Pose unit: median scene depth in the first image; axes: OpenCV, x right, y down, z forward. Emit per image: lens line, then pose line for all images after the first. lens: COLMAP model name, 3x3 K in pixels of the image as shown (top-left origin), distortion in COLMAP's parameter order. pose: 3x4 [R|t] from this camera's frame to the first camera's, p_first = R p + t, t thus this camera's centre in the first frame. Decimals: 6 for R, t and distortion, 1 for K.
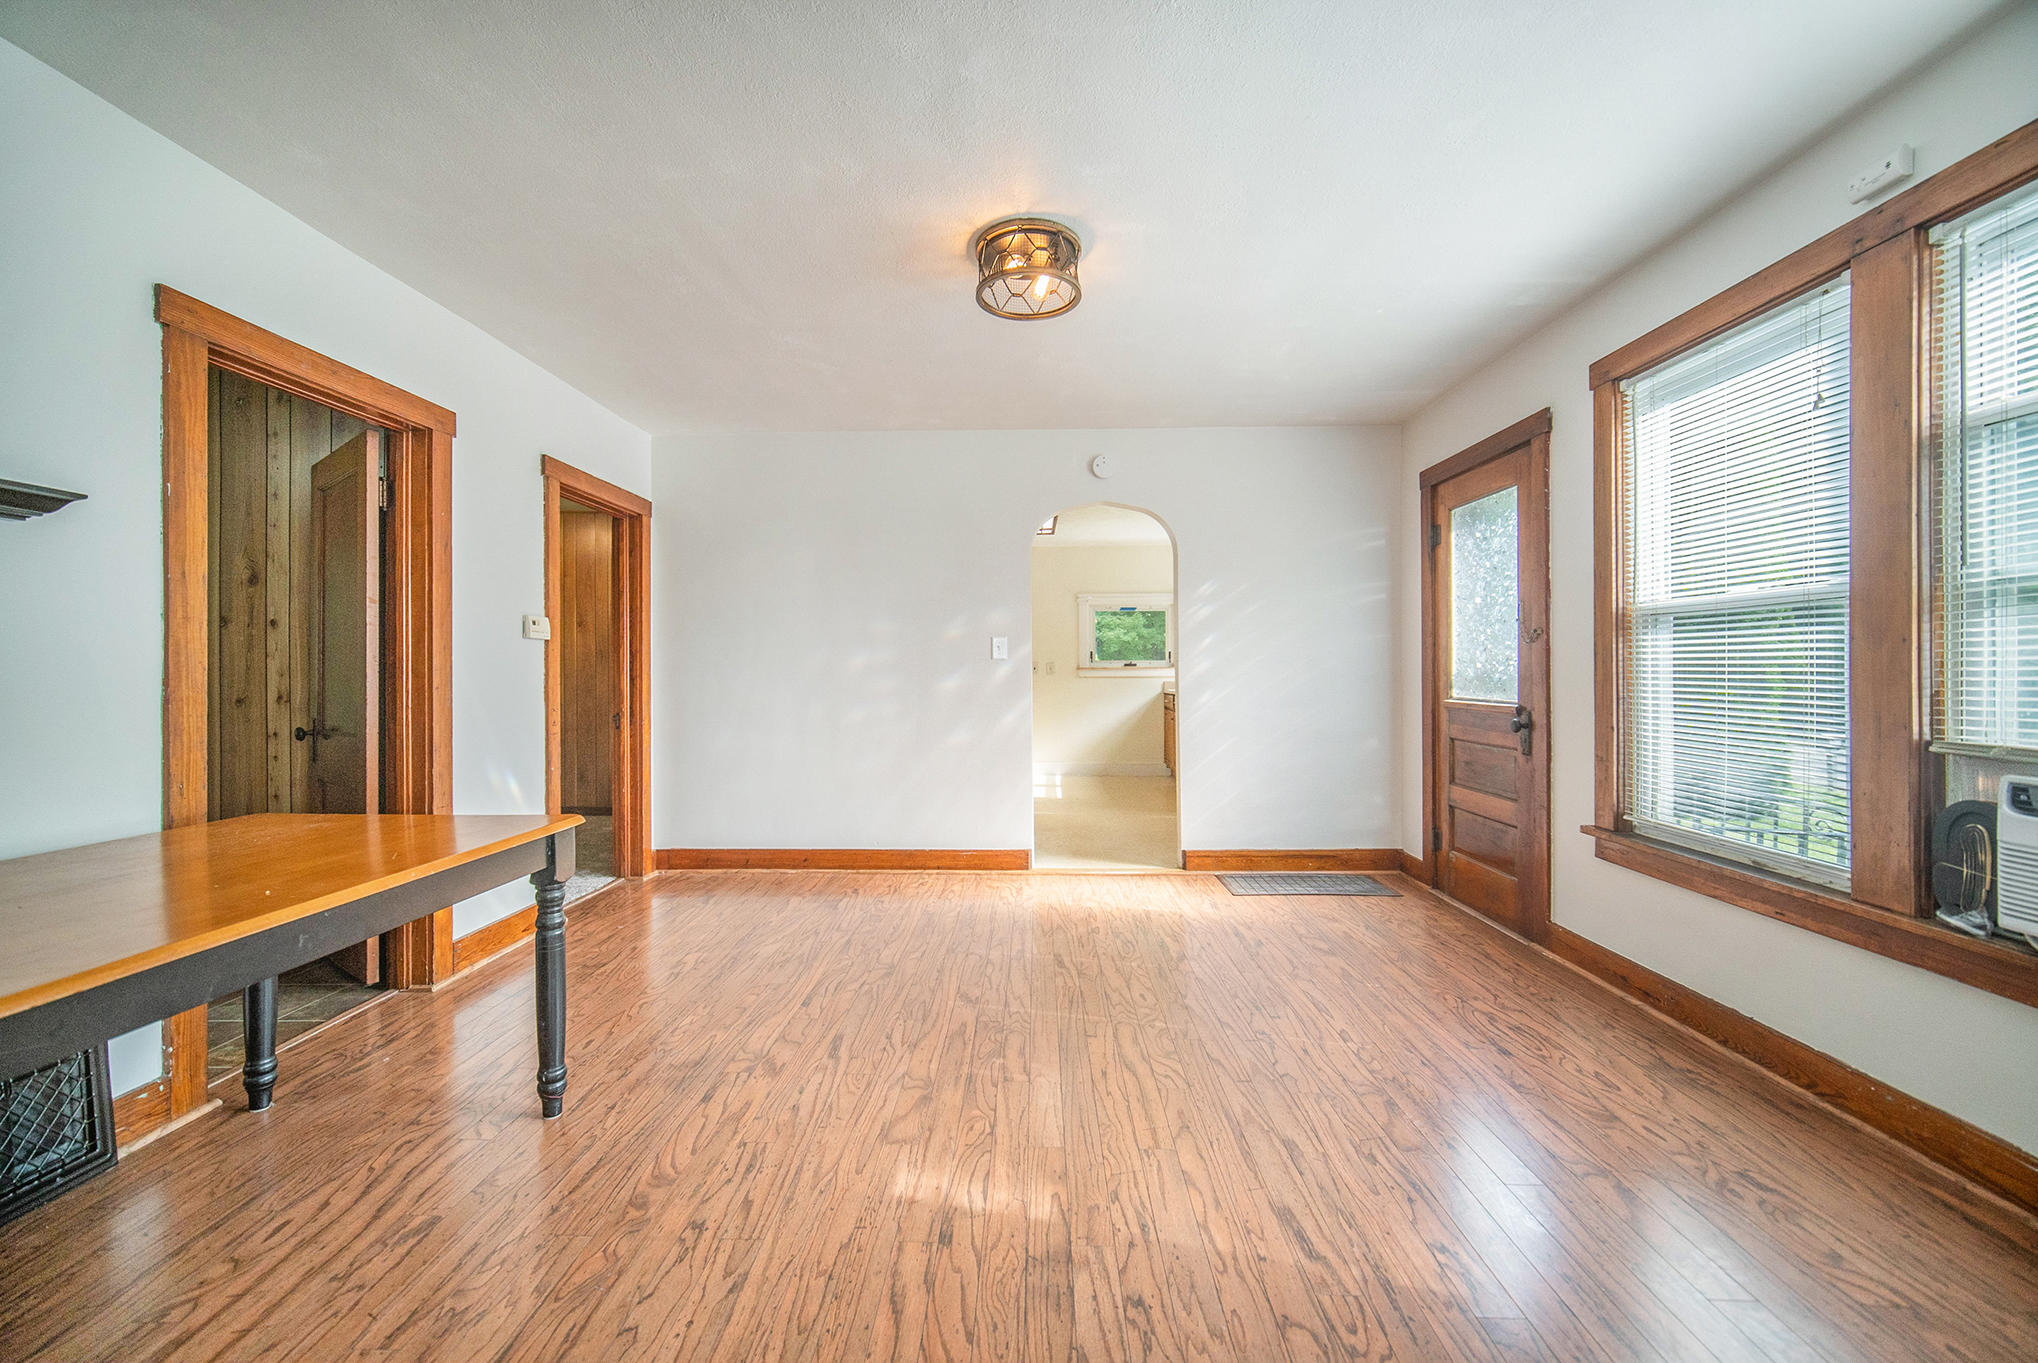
lens RADIAL K [[813.5, 0, 1005.7], [0, 813.5, 666.0], [0, 0, 1]] dist [0.004539, -0.000103]
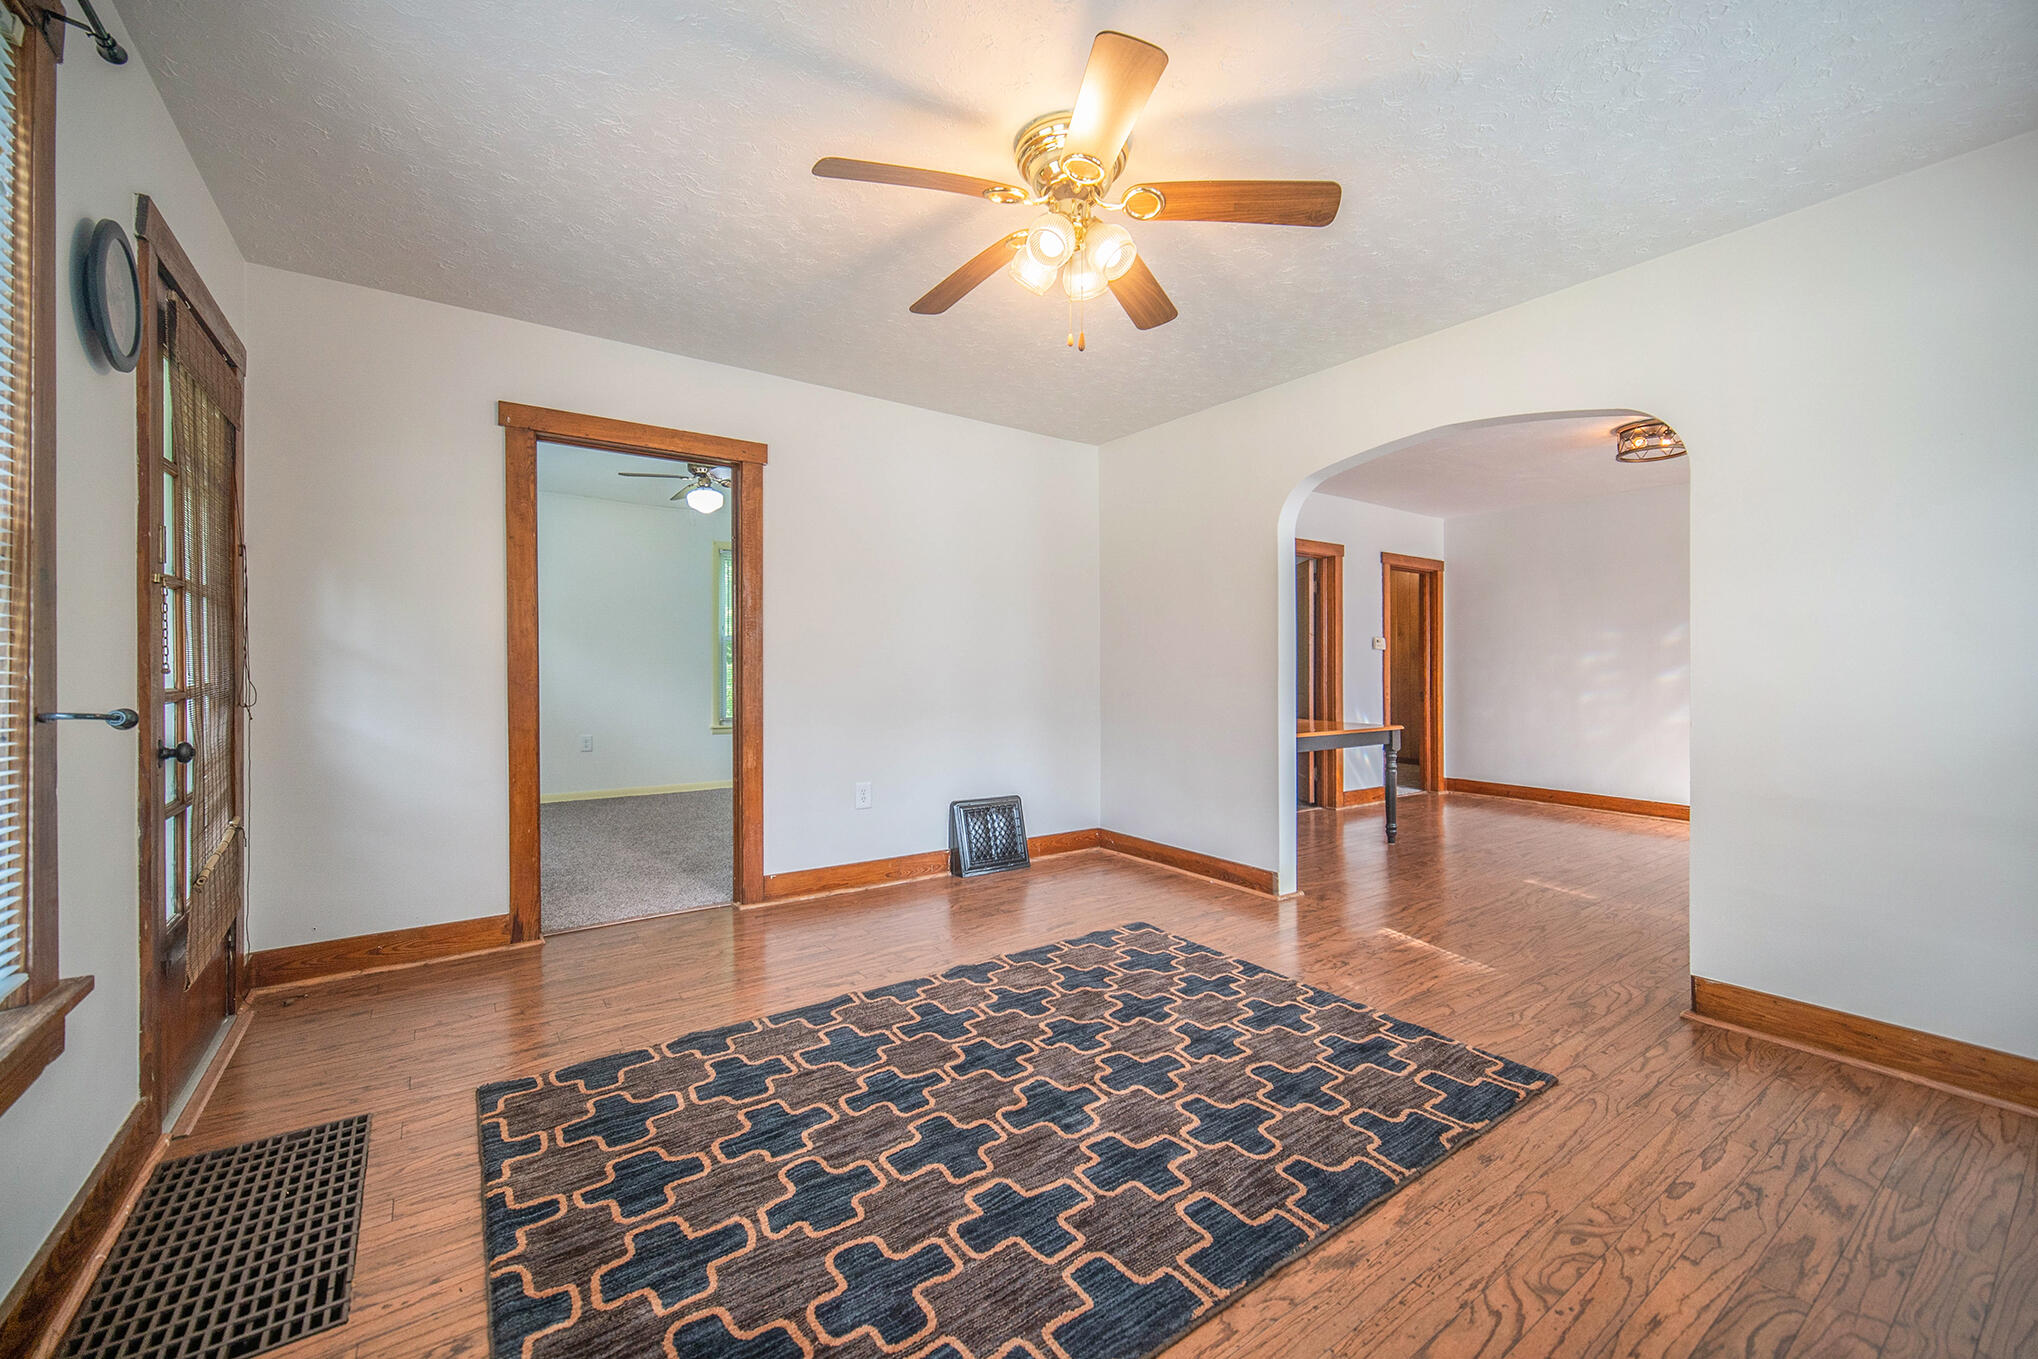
lens RADIAL K [[813.5, 0, 1017.5], [0, 813.5, 661.7], [0, 0, 1]] dist [0.004539, -0.000103]
pose [[0.607654, 0.004075, -0.794192, 0.350681], [-0.000144, 0.999987, 0.005021, -0.011158], [0.794202, -0.002937, 0.607647, -0.684205]]
